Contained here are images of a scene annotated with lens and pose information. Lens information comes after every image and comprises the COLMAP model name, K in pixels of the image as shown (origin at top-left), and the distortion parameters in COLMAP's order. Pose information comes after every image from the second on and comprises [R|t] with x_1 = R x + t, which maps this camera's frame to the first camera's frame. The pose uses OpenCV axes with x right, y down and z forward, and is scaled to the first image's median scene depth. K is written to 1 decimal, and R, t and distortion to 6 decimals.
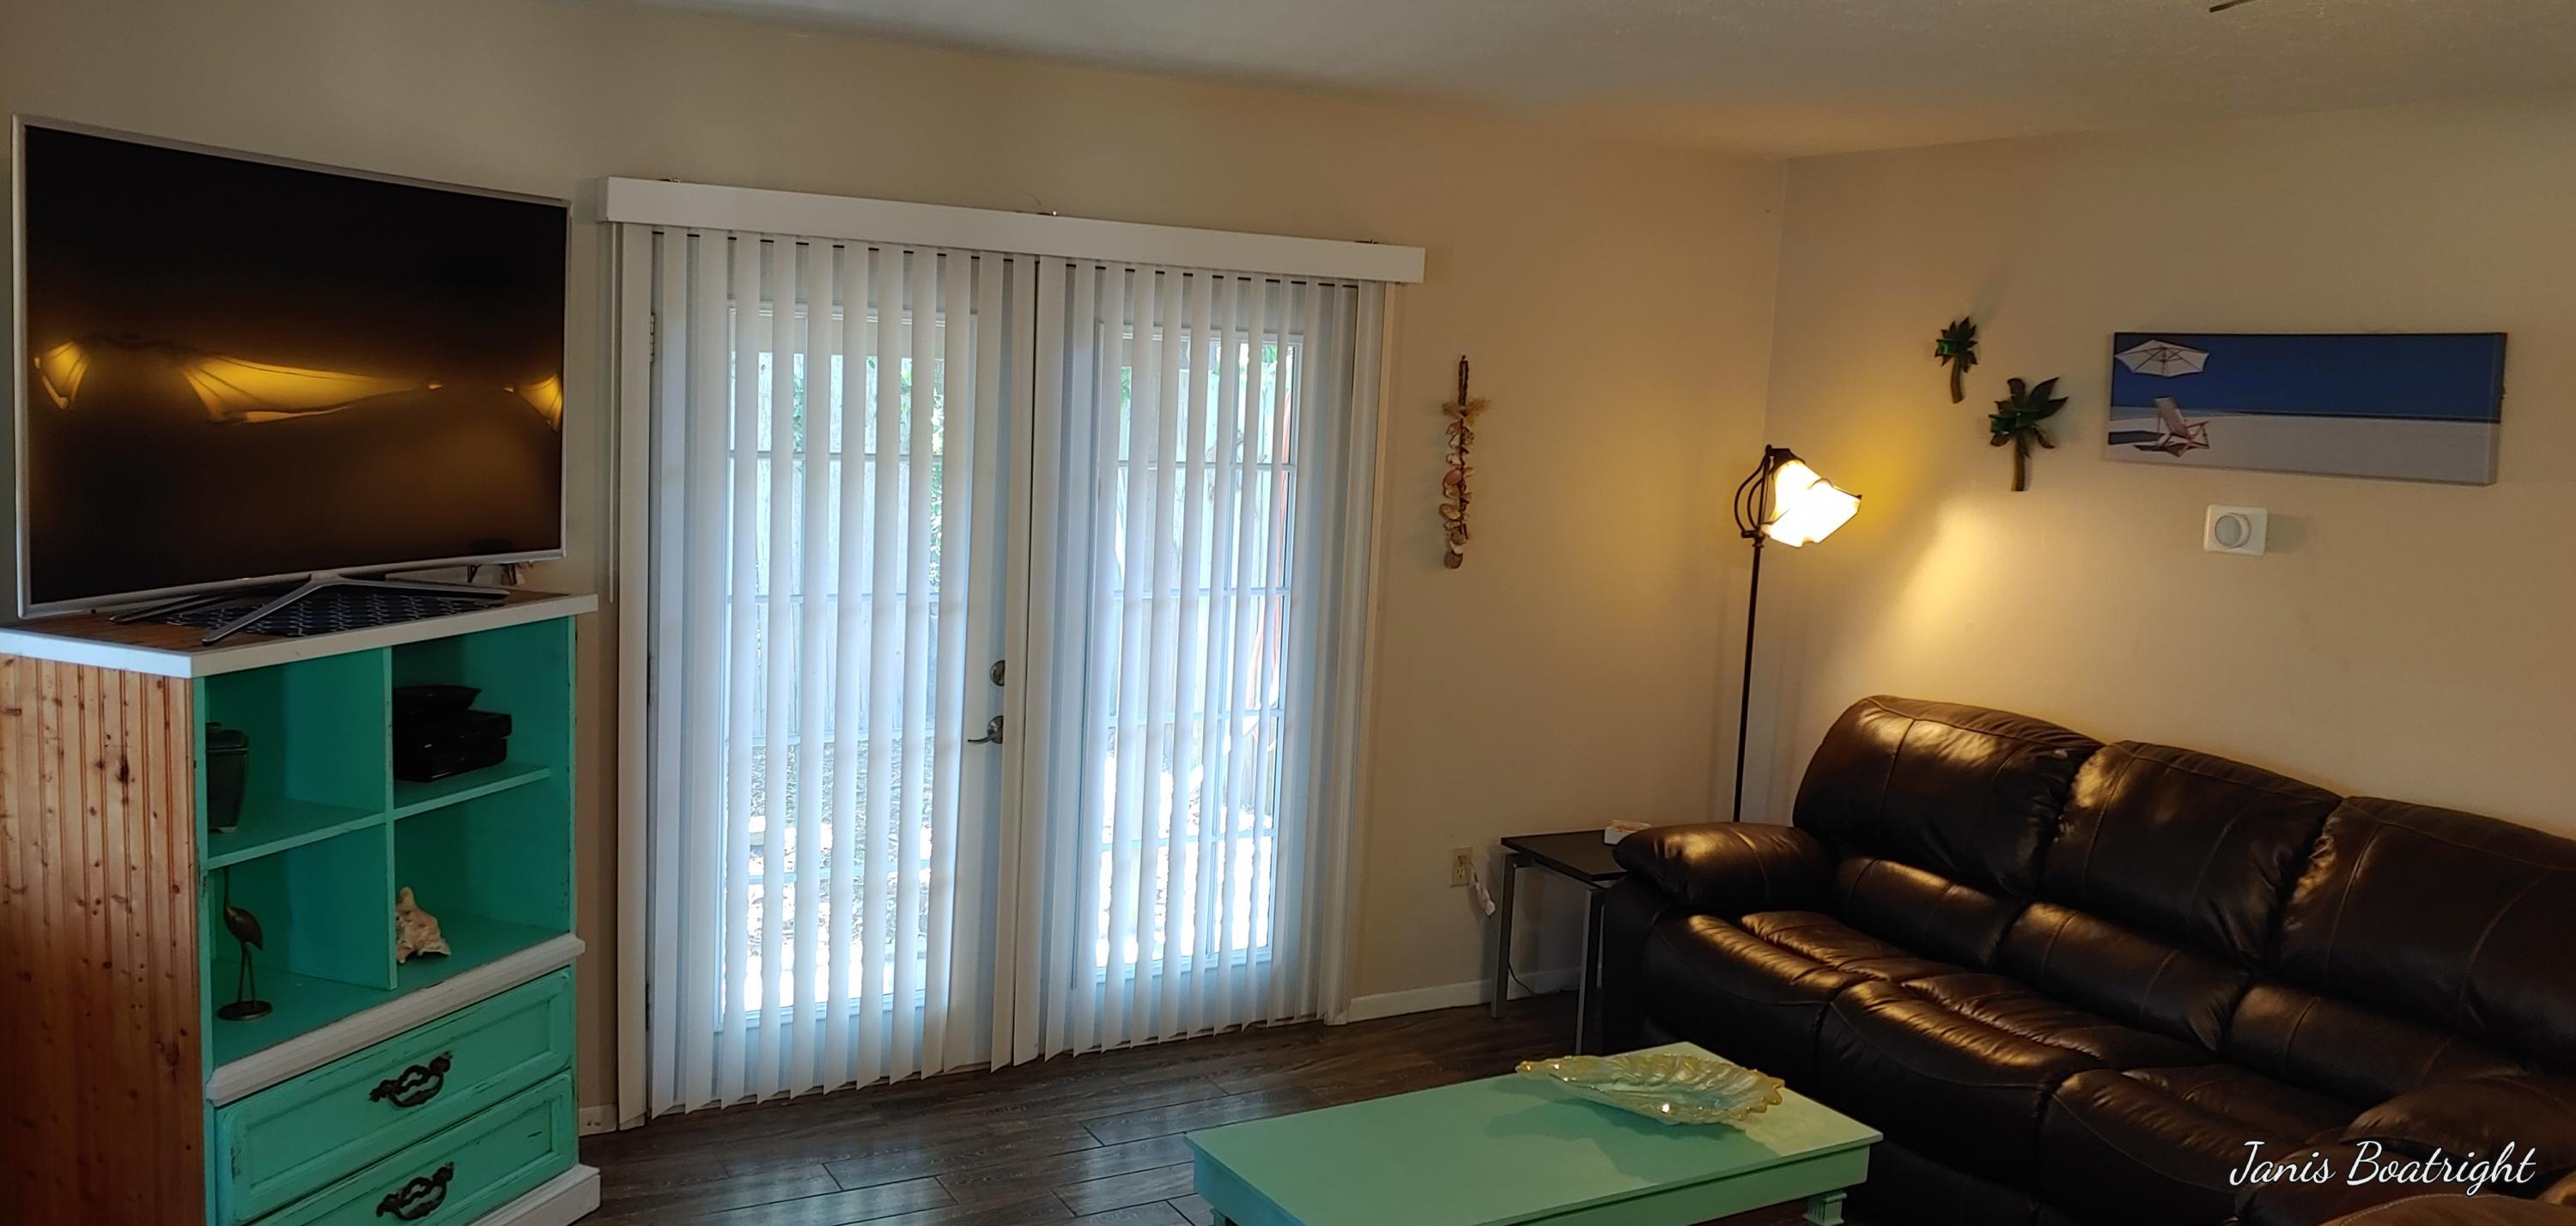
lens RADIAL K [[1902.8, 0, 1288.0], [0, 1902.8, 613.0], [0, 0, 1]] dist [-0.045651, 0.001567]
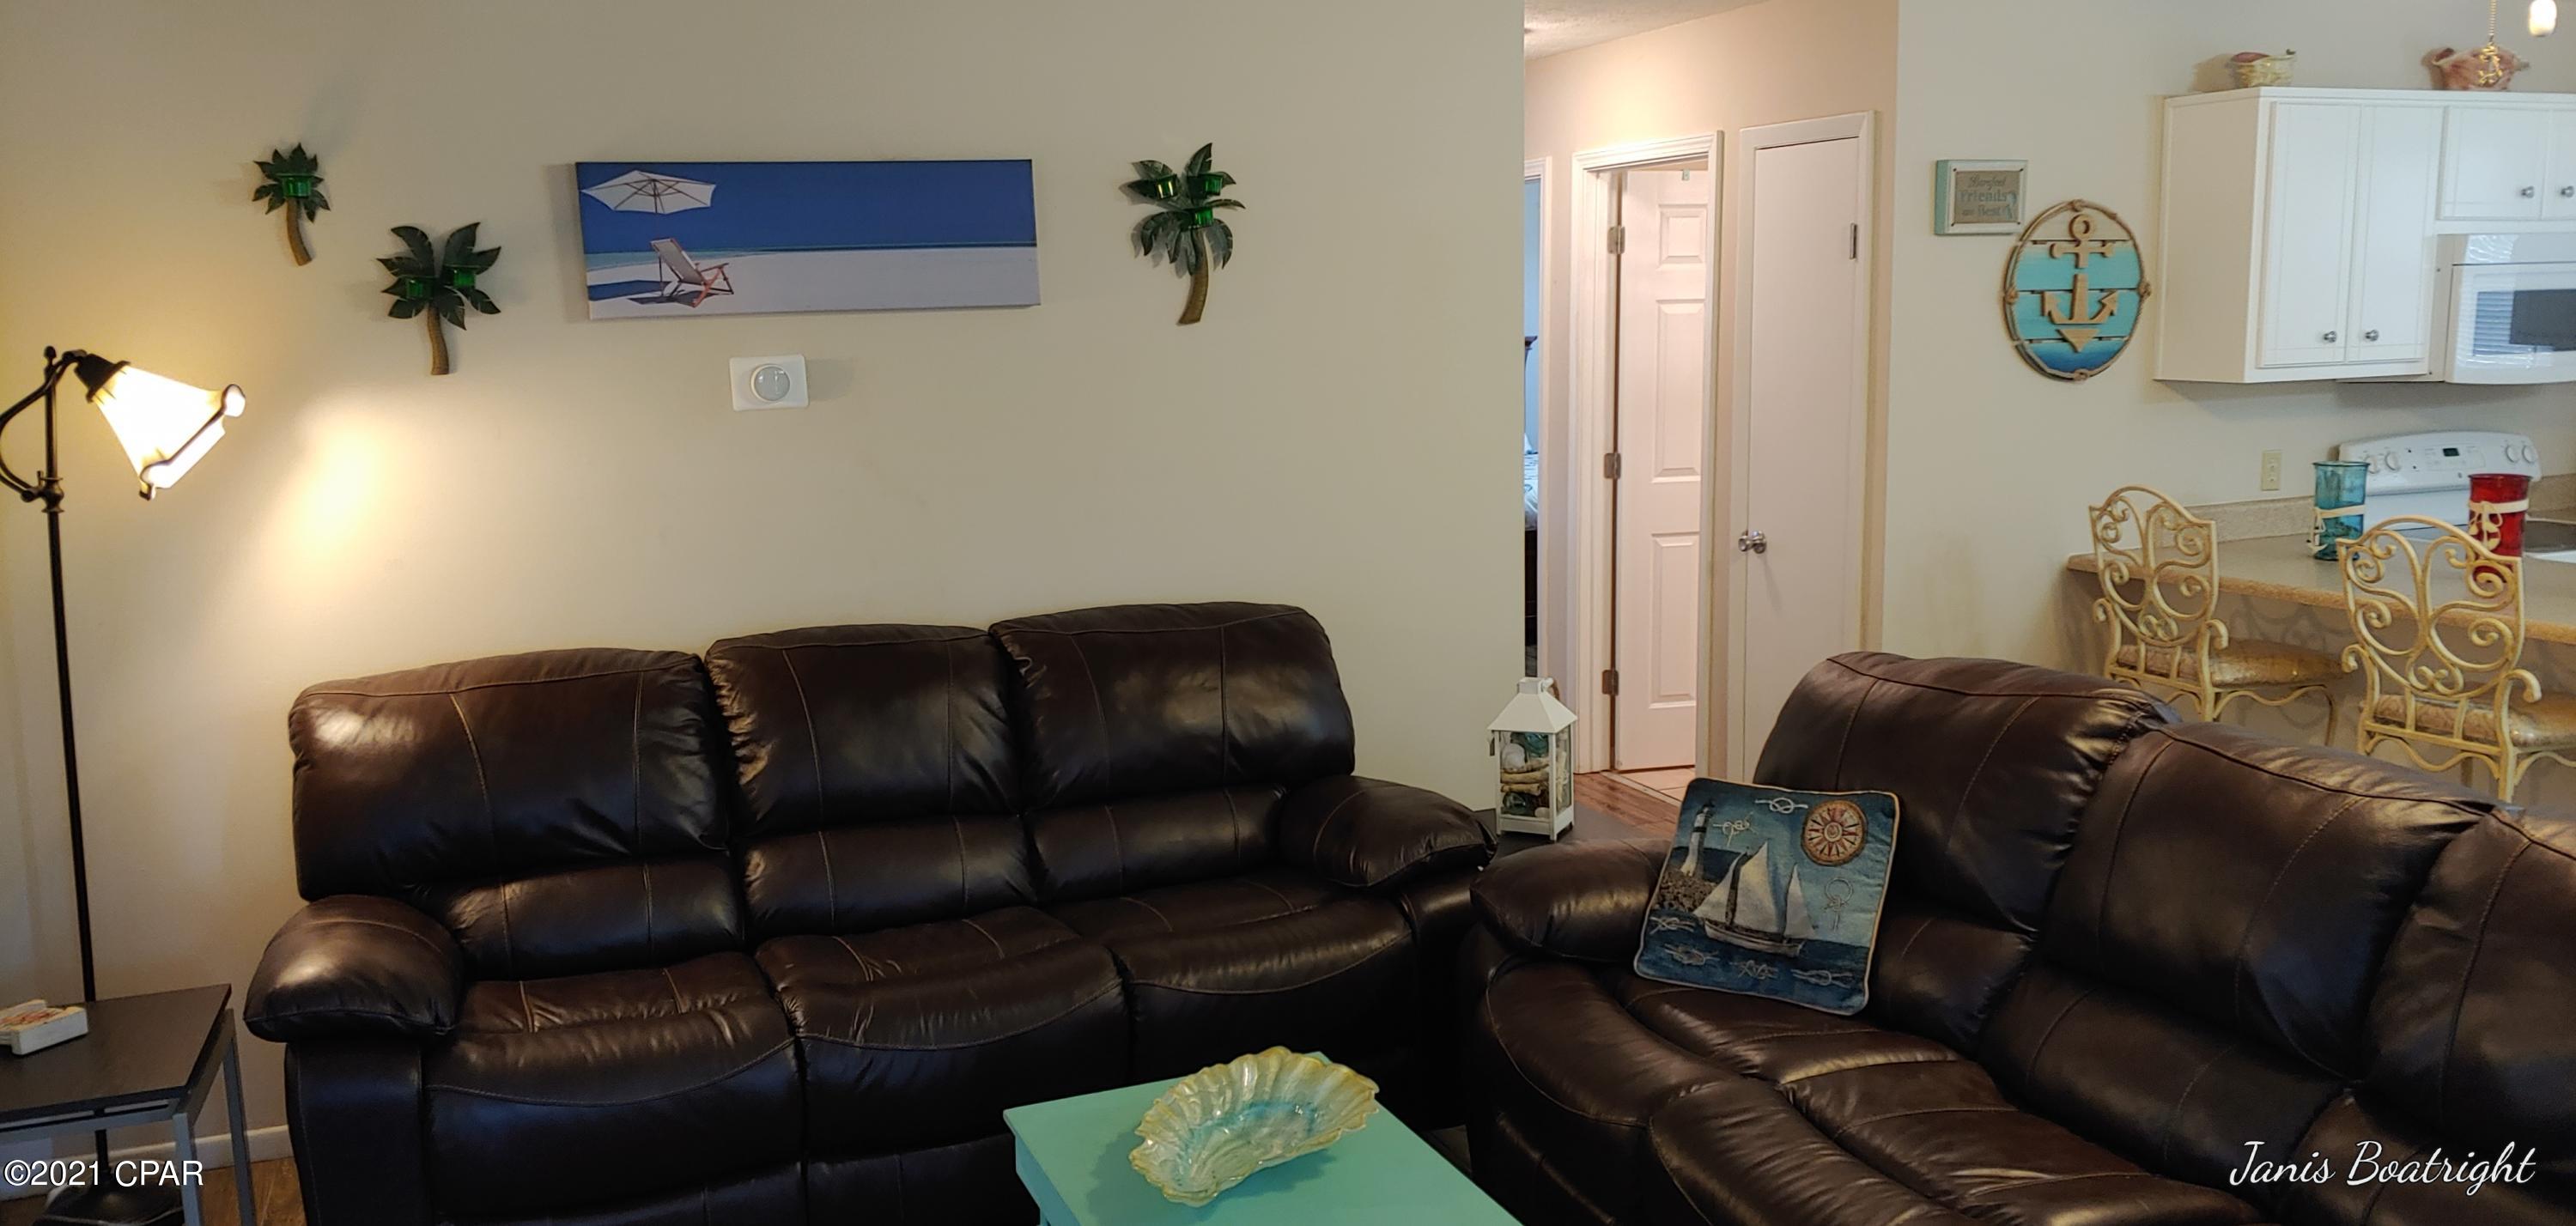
lens RADIAL K [[1902.8, 0, 1288.0], [0, 1902.8, 613.0], [0, 0, 1]] dist [-0.045651, 0.001567]
pose [[0.124826, -0.196161, 0.972594, -0.358403], [0.154824, 0.972104, 0.176192, -0.056419], [-0.980024, 0.128588, 0.151714, 0.610694]]
